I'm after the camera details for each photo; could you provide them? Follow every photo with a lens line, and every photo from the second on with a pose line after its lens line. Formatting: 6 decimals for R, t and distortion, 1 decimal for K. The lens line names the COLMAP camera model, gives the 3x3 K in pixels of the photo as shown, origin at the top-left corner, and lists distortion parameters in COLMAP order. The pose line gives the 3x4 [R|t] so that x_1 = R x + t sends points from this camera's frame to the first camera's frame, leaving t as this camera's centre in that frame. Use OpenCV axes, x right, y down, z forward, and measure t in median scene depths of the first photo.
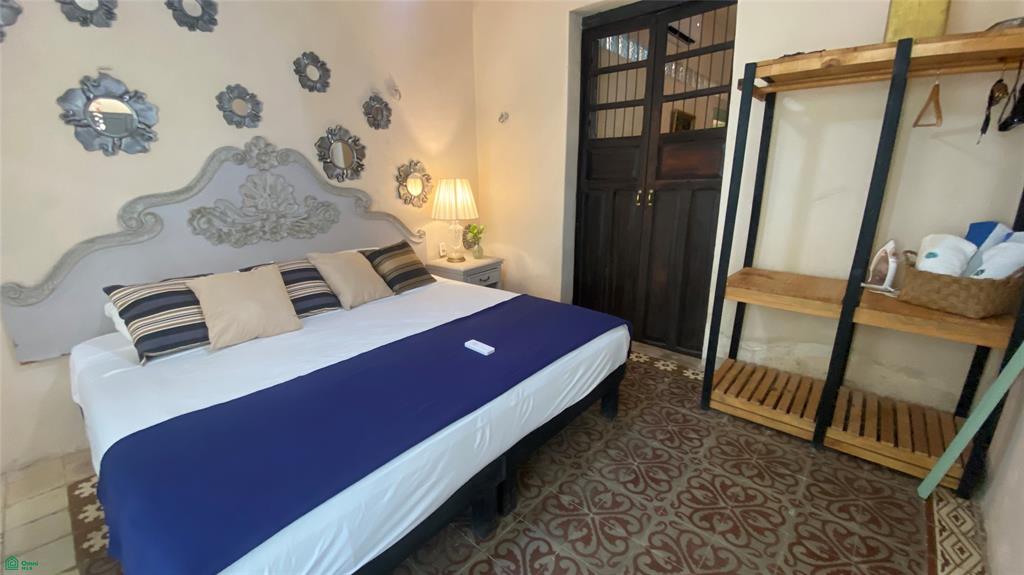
lens RADIAL K [[413.9, 0, 515.7], [0, 413.9, 282.4], [0, 0, 1]] dist [0.034127, -0.027078]
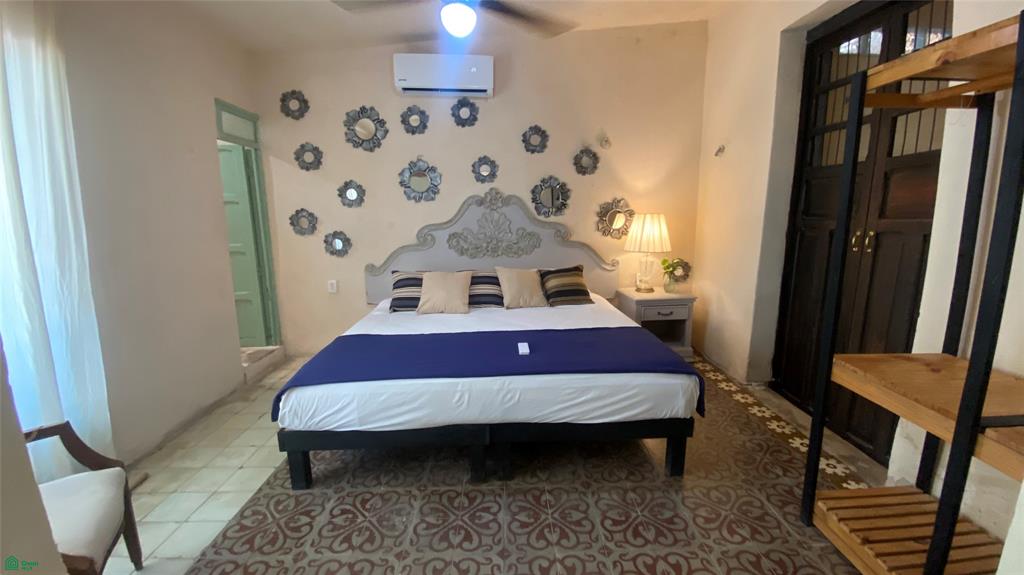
lens RADIAL K [[413.9, 0, 515.7], [0, 413.9, 282.4], [0, 0, 1]] dist [0.034127, -0.027078]
pose [[0.684535, 0.124851, -0.718209, 0.527374], [-0.174631, 0.984623, 0.004721, -0.030817], [0.707755, 0.122190, 0.695811, 0.050781]]
